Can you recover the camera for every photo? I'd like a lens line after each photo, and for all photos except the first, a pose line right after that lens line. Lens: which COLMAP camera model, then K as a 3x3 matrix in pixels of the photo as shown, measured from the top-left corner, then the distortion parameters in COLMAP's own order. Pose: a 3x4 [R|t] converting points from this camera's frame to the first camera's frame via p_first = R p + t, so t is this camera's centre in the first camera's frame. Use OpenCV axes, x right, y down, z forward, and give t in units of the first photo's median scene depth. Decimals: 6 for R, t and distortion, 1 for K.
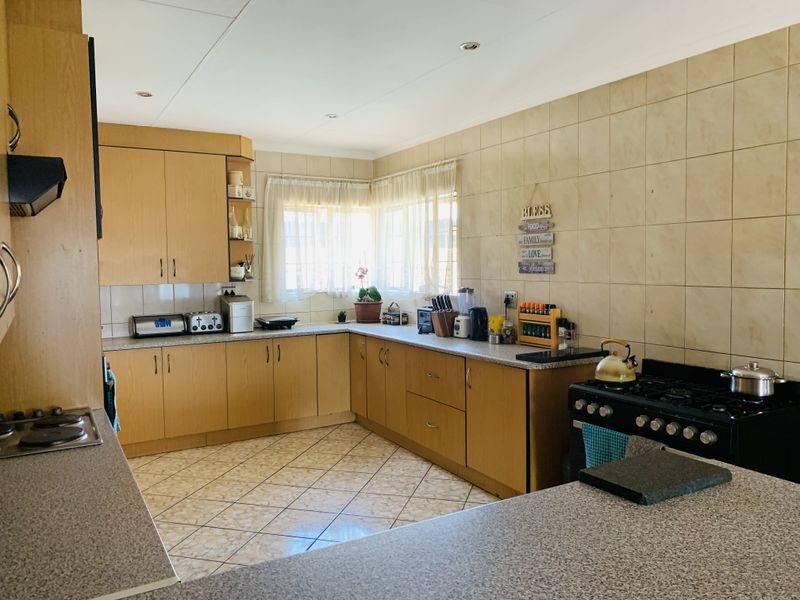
lens RADIAL K [[621.8, 0, 398.7], [0, 621.8, 290.5], [0, 0, 1]] dist [0.080310, -0.005038]
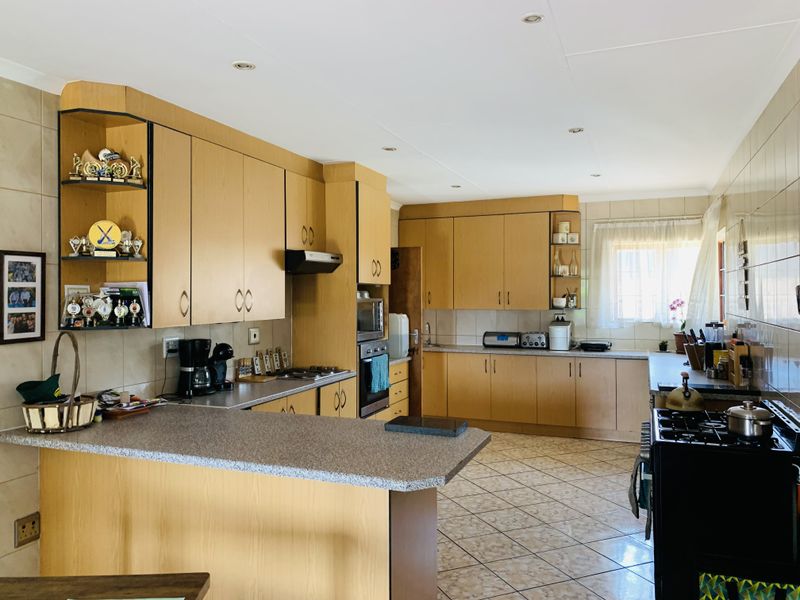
lens RADIAL K [[621.8, 0, 398.7], [0, 621.8, 290.5], [0, 0, 1]] dist [0.080310, -0.005038]
pose [[0.630317, 0.006204, -0.776313, 0.637734], [-0.039353, 0.998938, -0.023969, -0.012576], [0.775340, 0.045658, 0.629891, -0.052181]]
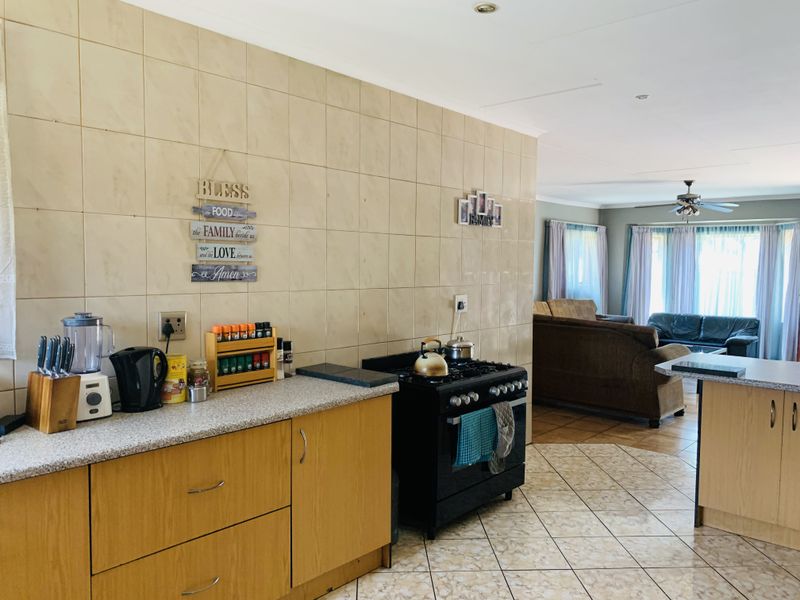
lens RADIAL K [[627.1, 0, 418.1], [0, 627.1, 300.2], [0, 0, 1]] dist [0.079075, -0.003807]
pose [[-0.346154, -0.051008, 0.936790, -0.489394], [0.030802, 0.997365, 0.065688, -0.045017], [-0.937672, 0.051593, -0.343671, 1.019071]]
